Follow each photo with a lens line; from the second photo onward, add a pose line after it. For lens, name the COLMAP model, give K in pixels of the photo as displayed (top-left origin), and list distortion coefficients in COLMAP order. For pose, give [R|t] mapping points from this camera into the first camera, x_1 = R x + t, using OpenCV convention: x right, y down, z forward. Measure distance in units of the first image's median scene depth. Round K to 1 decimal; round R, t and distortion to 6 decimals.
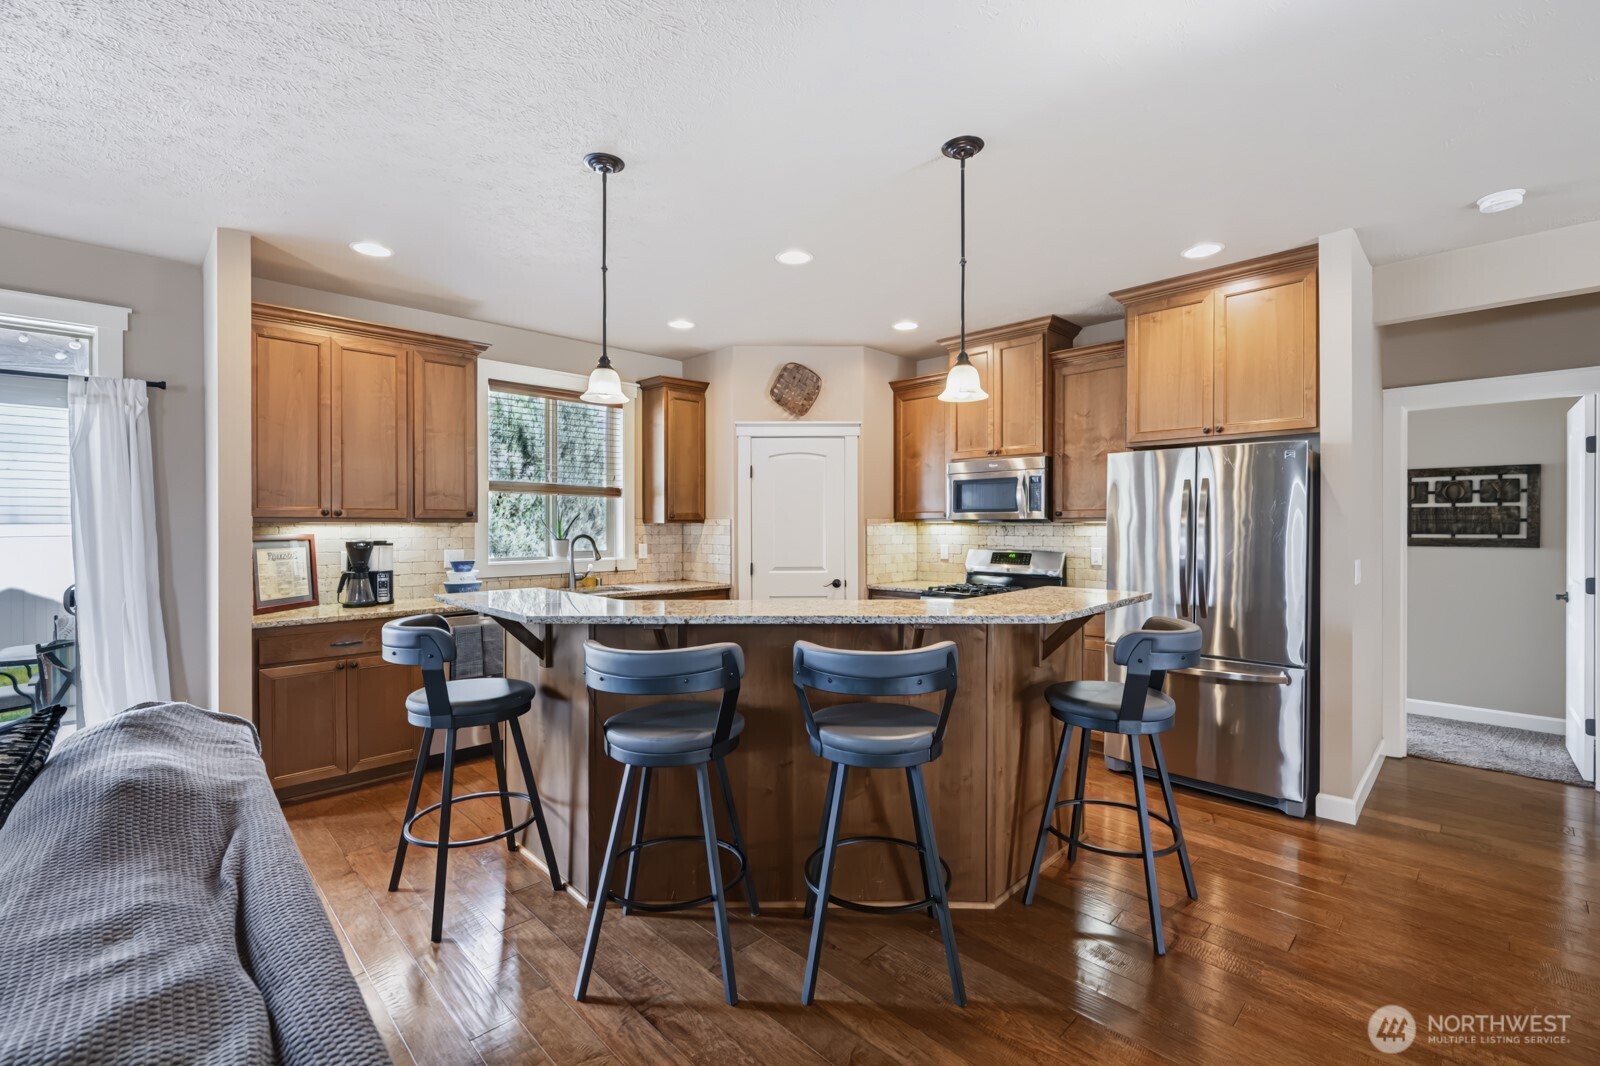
lens RADIAL K [[691.4, 0, 798.8], [0, 691.4, 529.0], [0, 0, 1]] dist [0.000255, -0.000120]
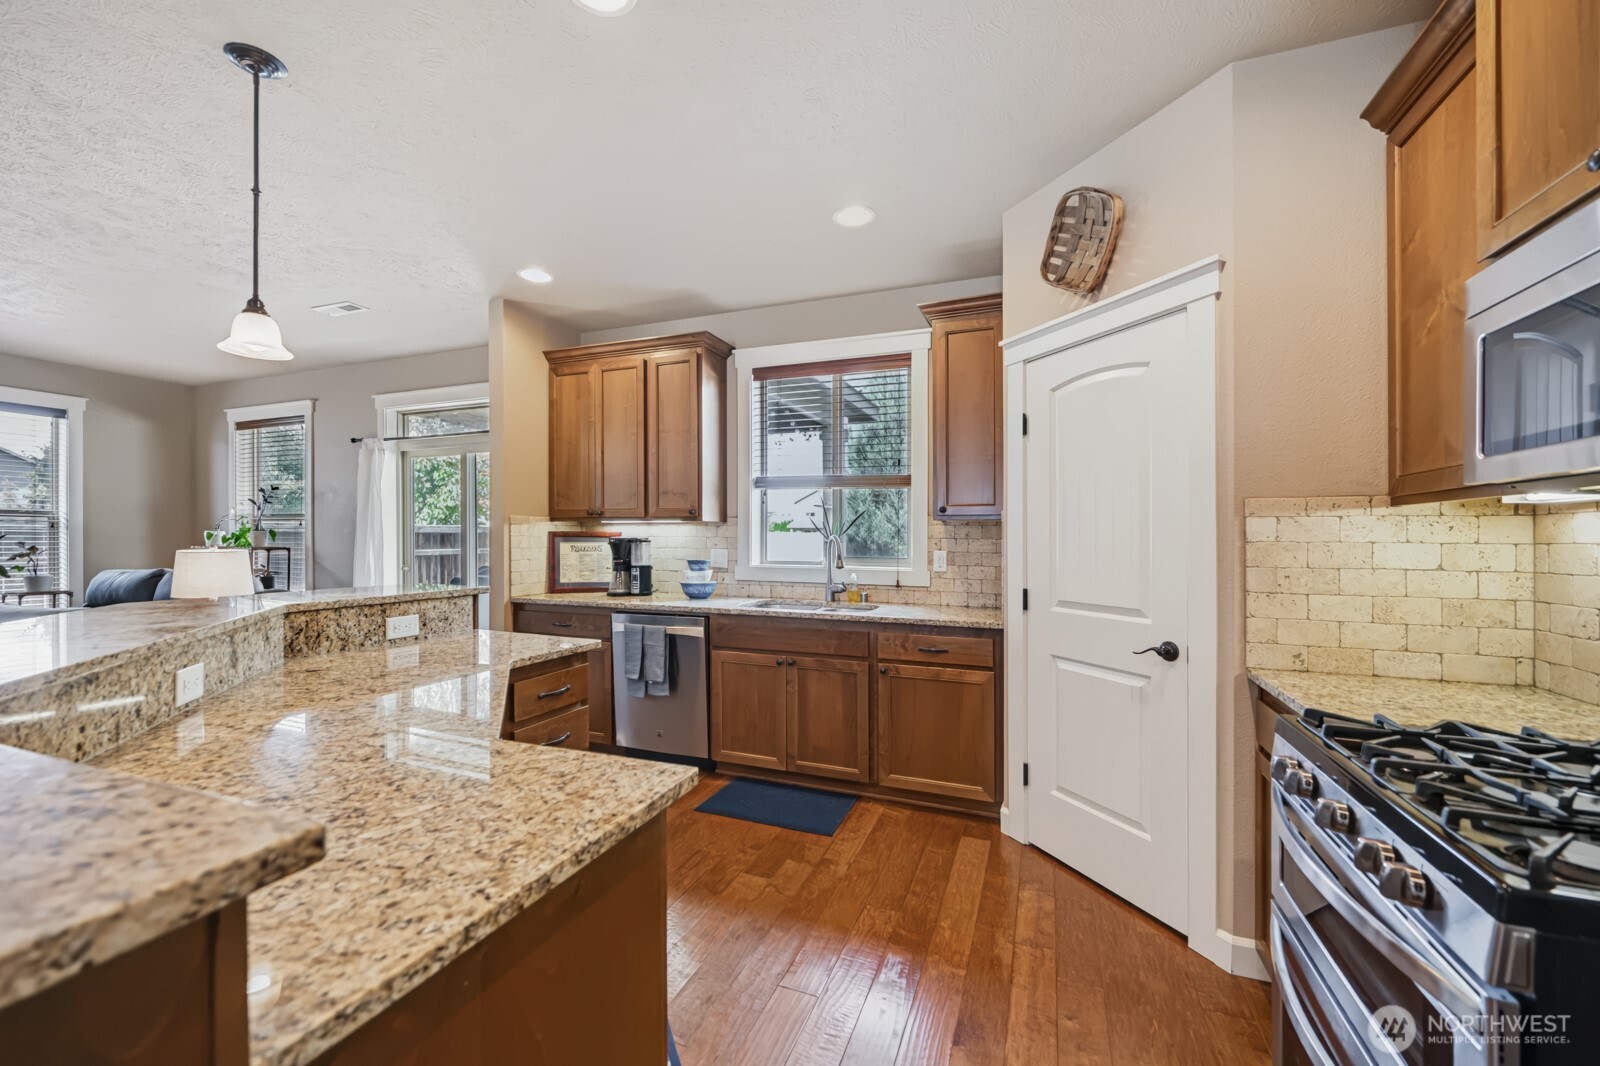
lens RADIAL K [[635.4, 0, 802.0], [0, 635.4, 539.5], [0, 0, 1]] dist [-0.004143, -0.000219]
pose [[0.410584, 0.007053, -0.911796, 0.372979], [-0.012750, 0.999917, 0.001994, 0.012569], [0.911734, 0.010806, 0.410639, 0.723869]]
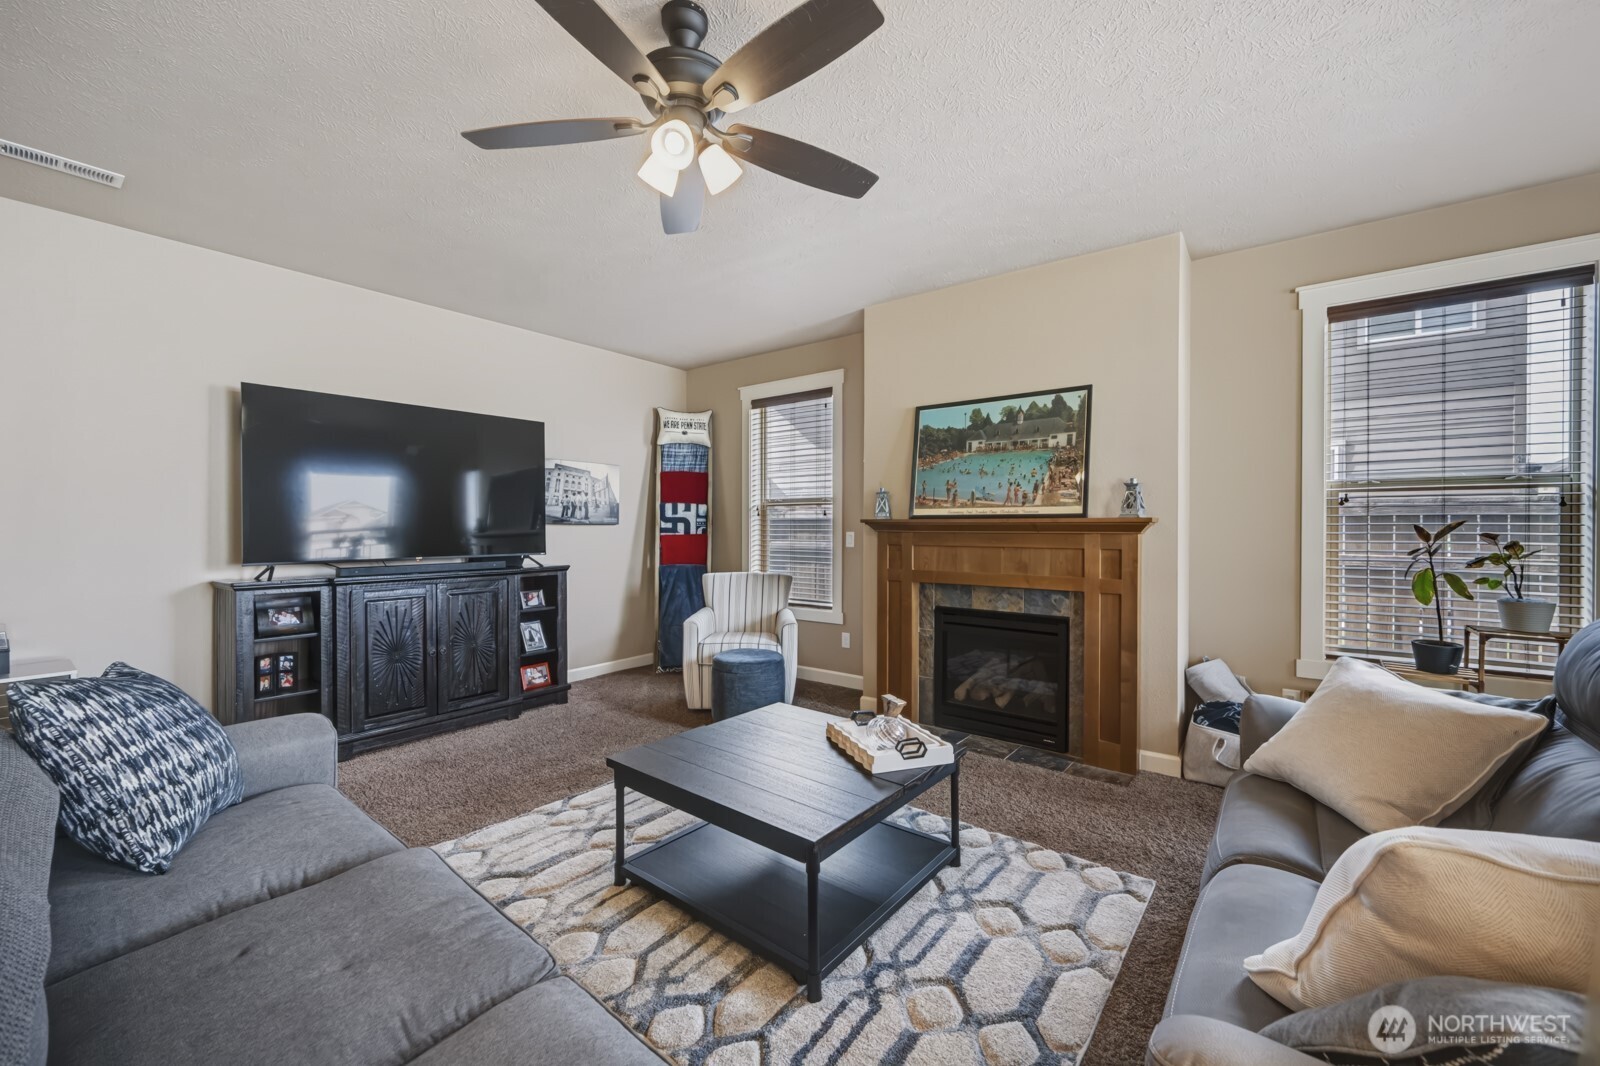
lens RADIAL K [[635.4, 0, 803.1], [0, 635.4, 530.3], [0, 0, 1]] dist [-0.002578, -0.000034]
pose [[-0.990065, 0.003511, -0.140568, -0.471501], [0.001288, 0.999873, 0.015903, 0.023186], [0.140606, 0.015564, -0.989943, 0.426136]]
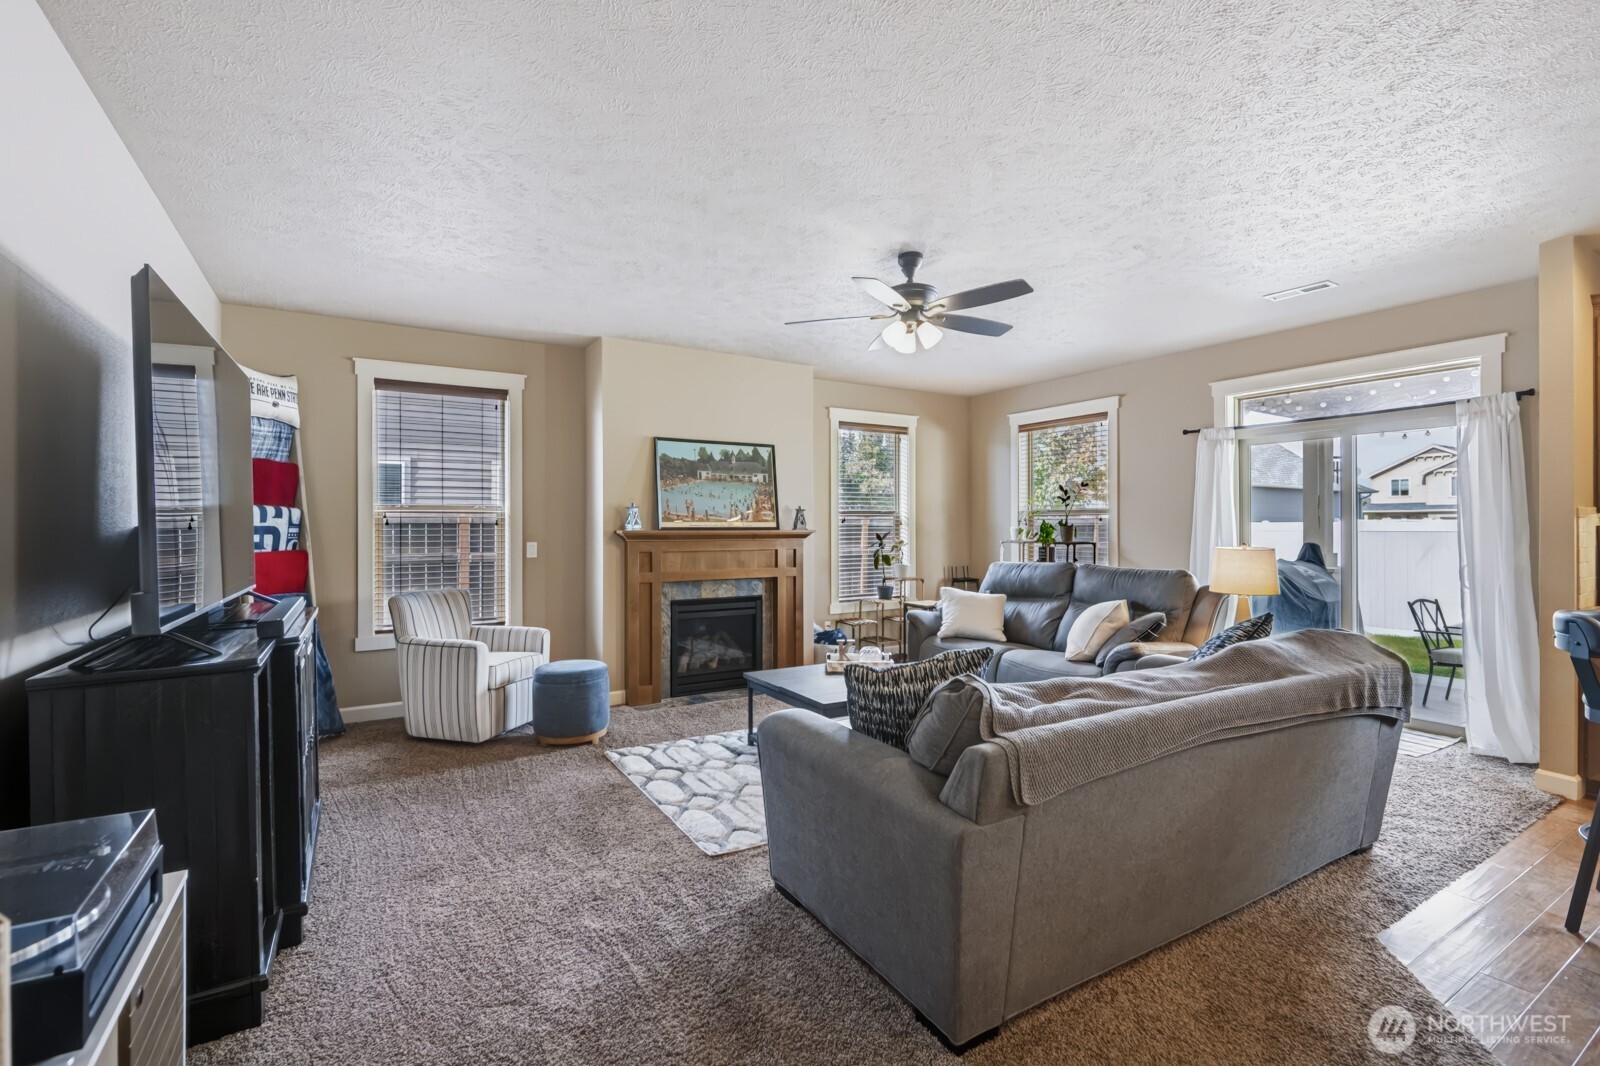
lens RADIAL K [[716.9, 0, 800.0], [0, 716.9, 535.1], [0, 0, 1]] dist [0.000572, -0.000083]
pose [[-0.219920, 0.013602, -0.975423, 0.366681], [-0.005534, 0.999869, 0.015191, 0.010482], [0.975502, 0.008739, -0.219816, 0.072164]]
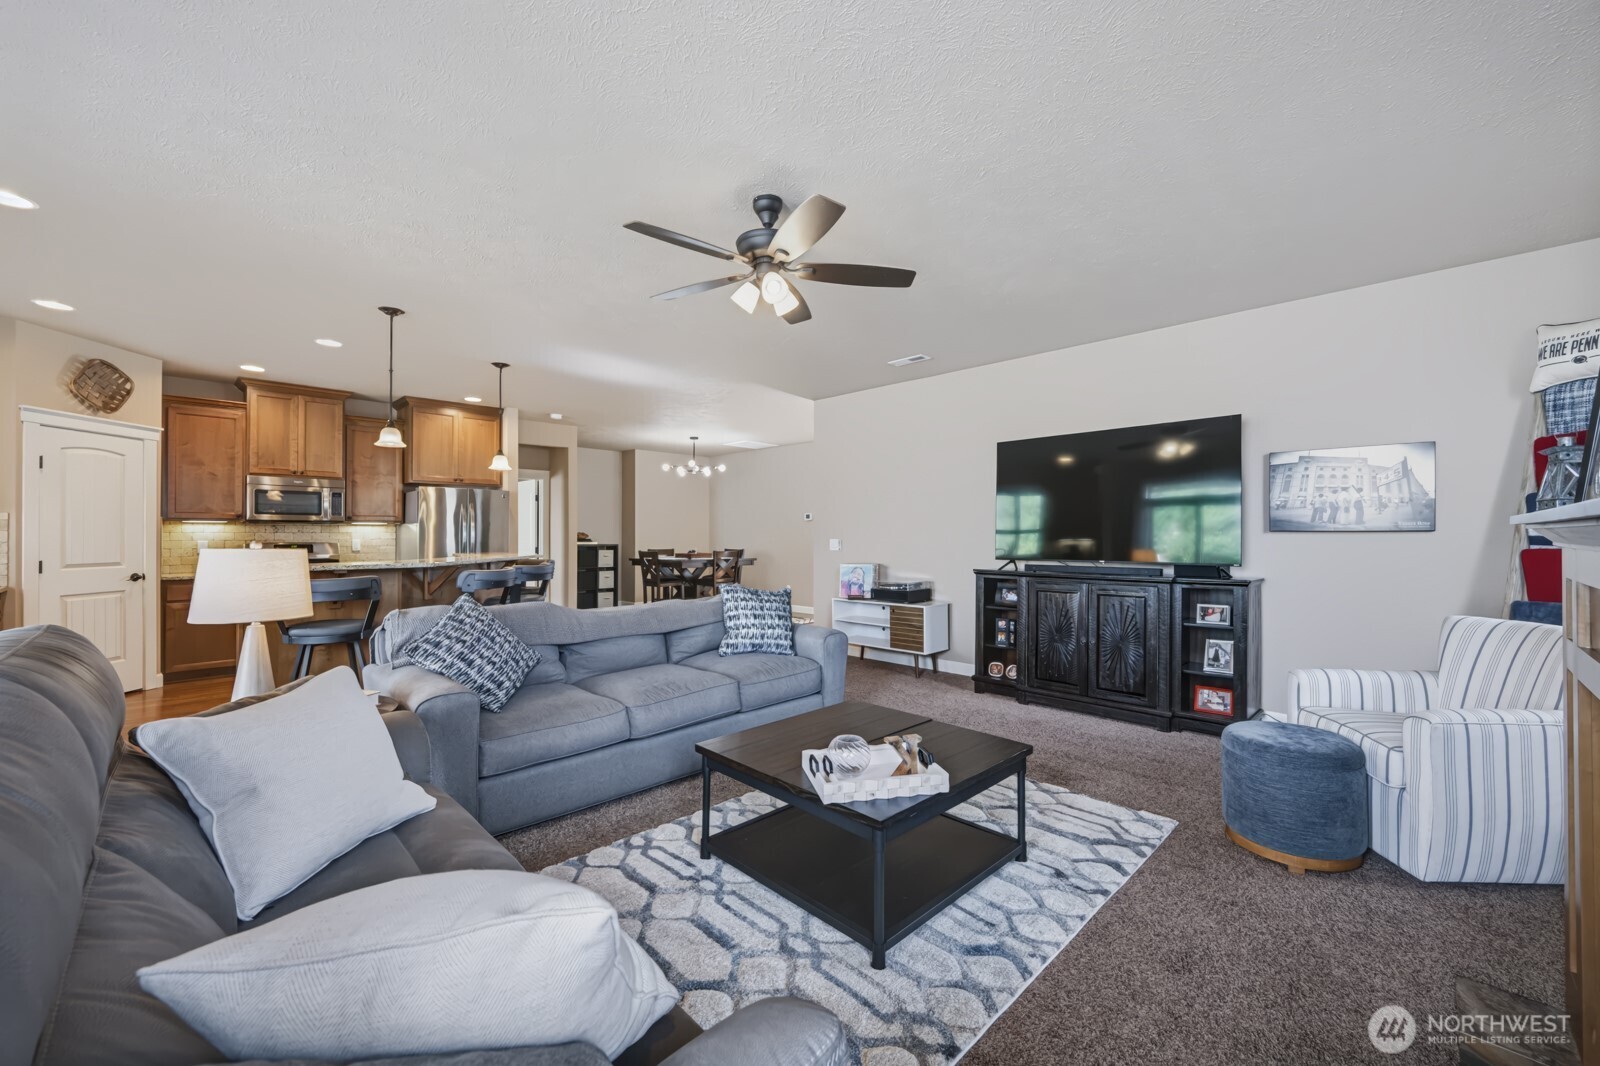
lens RADIAL K [[638.9, 0, 800.6], [0, 638.9, 529.1], [0, 0, 1]] dist [-0.001388, 0.000146]
pose [[-0.007745, 0.011583, 0.999903, -1.070921], [0.009544, 0.999888, -0.011509, 0.029944], [-0.999924, 0.009454, -0.007854, -0.011175]]
